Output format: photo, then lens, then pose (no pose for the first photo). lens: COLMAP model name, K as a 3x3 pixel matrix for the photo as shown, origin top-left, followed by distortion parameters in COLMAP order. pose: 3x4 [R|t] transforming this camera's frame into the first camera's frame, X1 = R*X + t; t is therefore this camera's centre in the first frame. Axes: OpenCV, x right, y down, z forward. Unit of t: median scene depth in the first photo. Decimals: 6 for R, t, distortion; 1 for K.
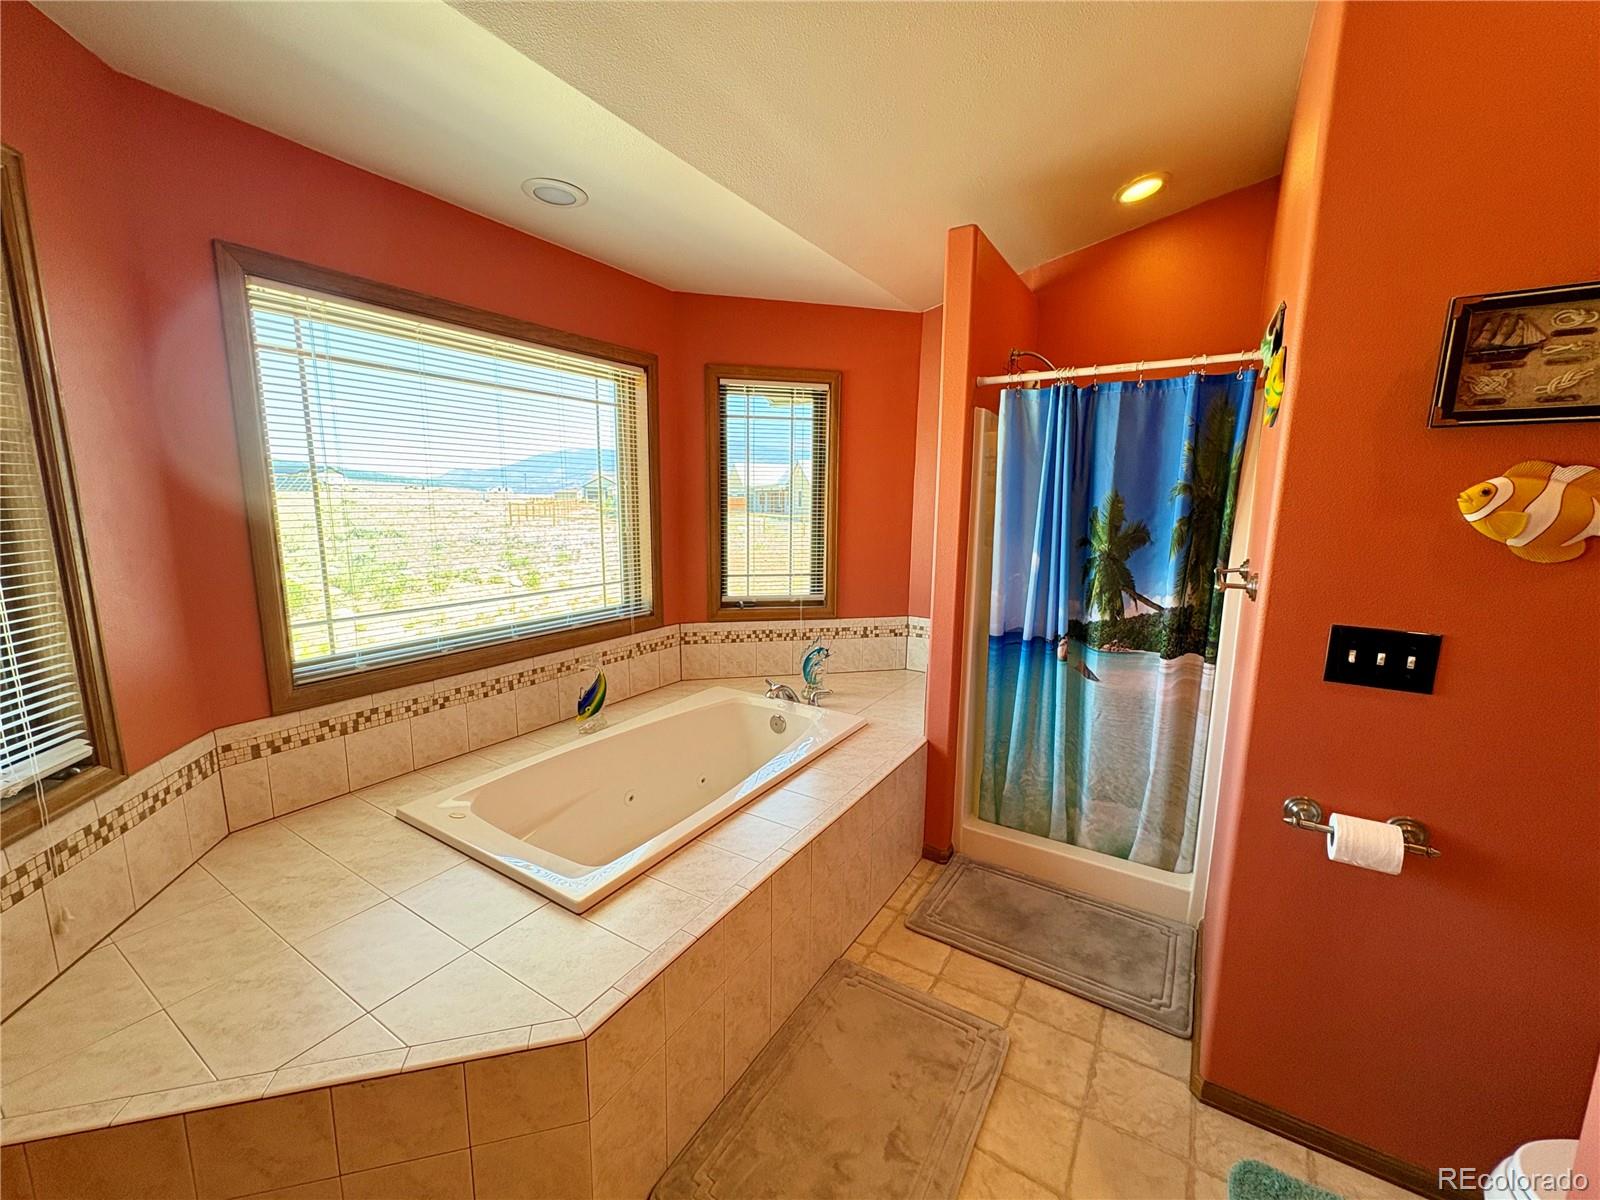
lens RADIAL K [[635.7, 0, 798.0], [0, 635.7, 592.0], [0, 0, 1]] dist [-0.001280, 0.000628]
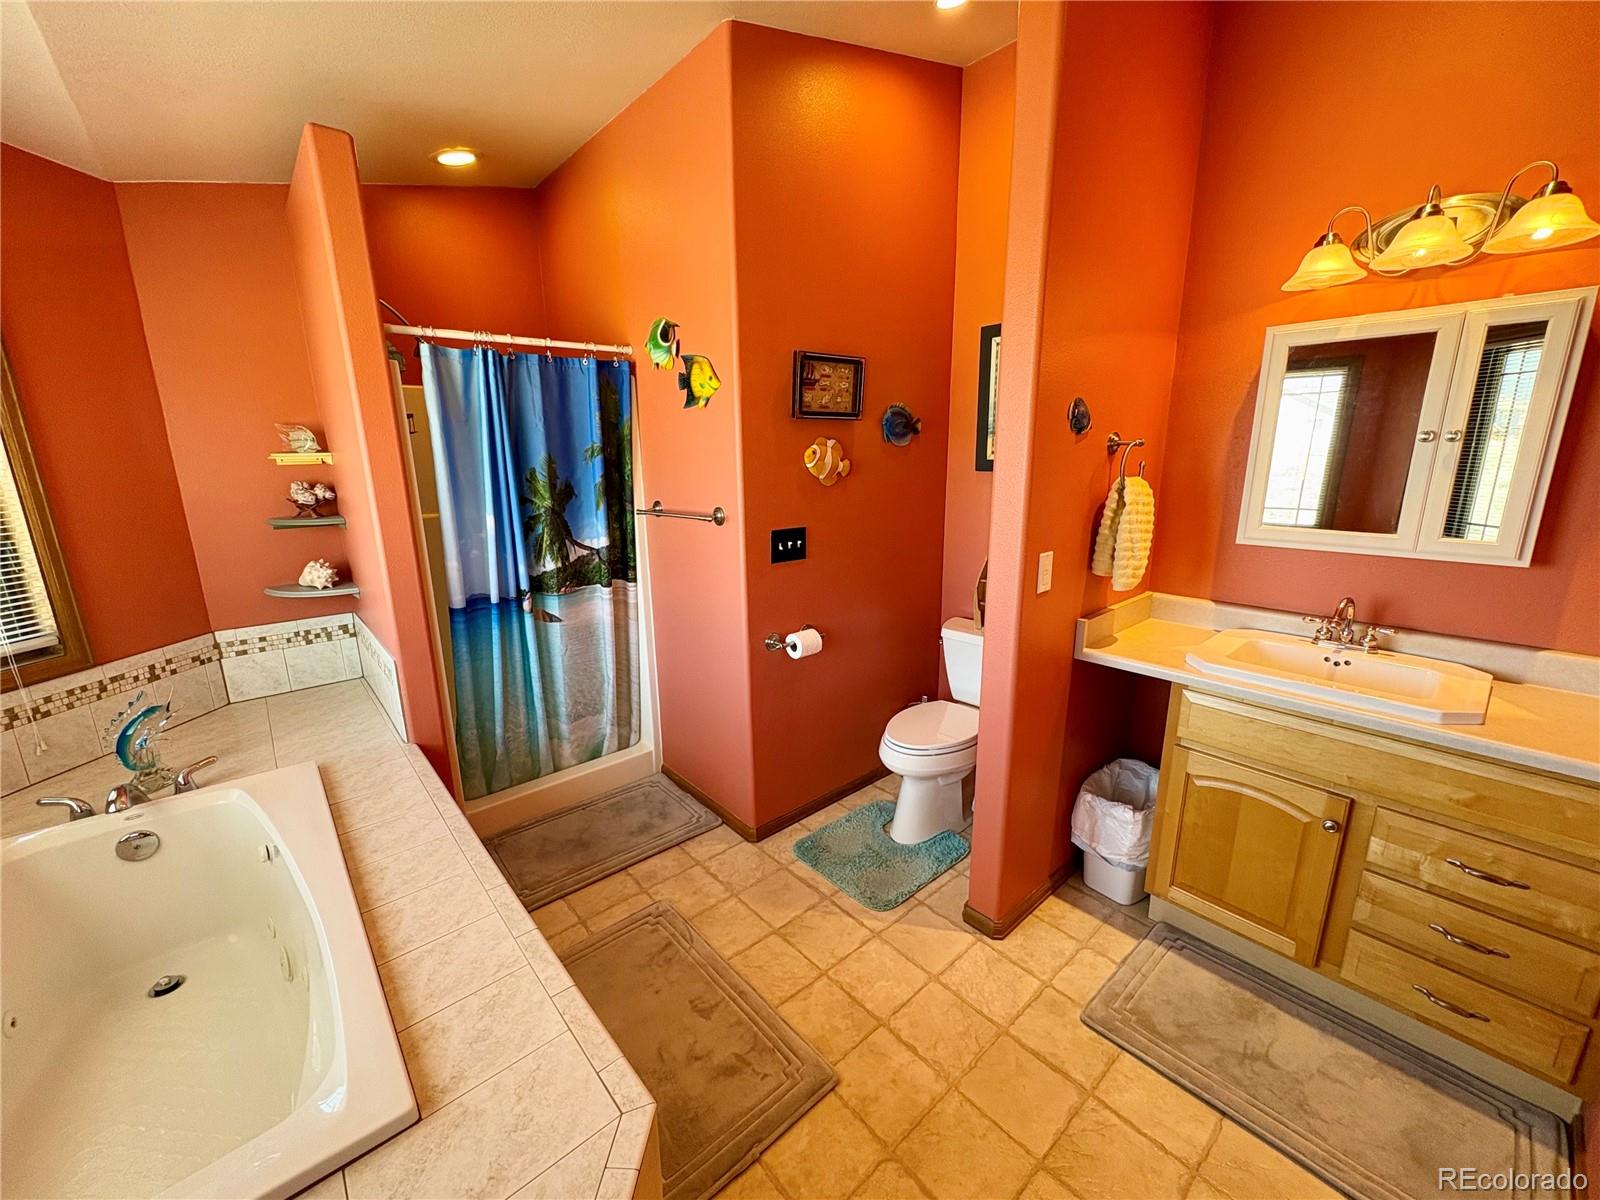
lens RADIAL K [[635.7, 0, 799.1], [0, 635.7, 590.7], [0, 0, 1]] dist [-0.001280, 0.000628]
pose [[0.287768, -0.218968, 0.932332, -0.472755], [0.155944, 0.971232, 0.179972, -0.053718], [-0.944918, 0.093602, 0.313637, 0.240940]]
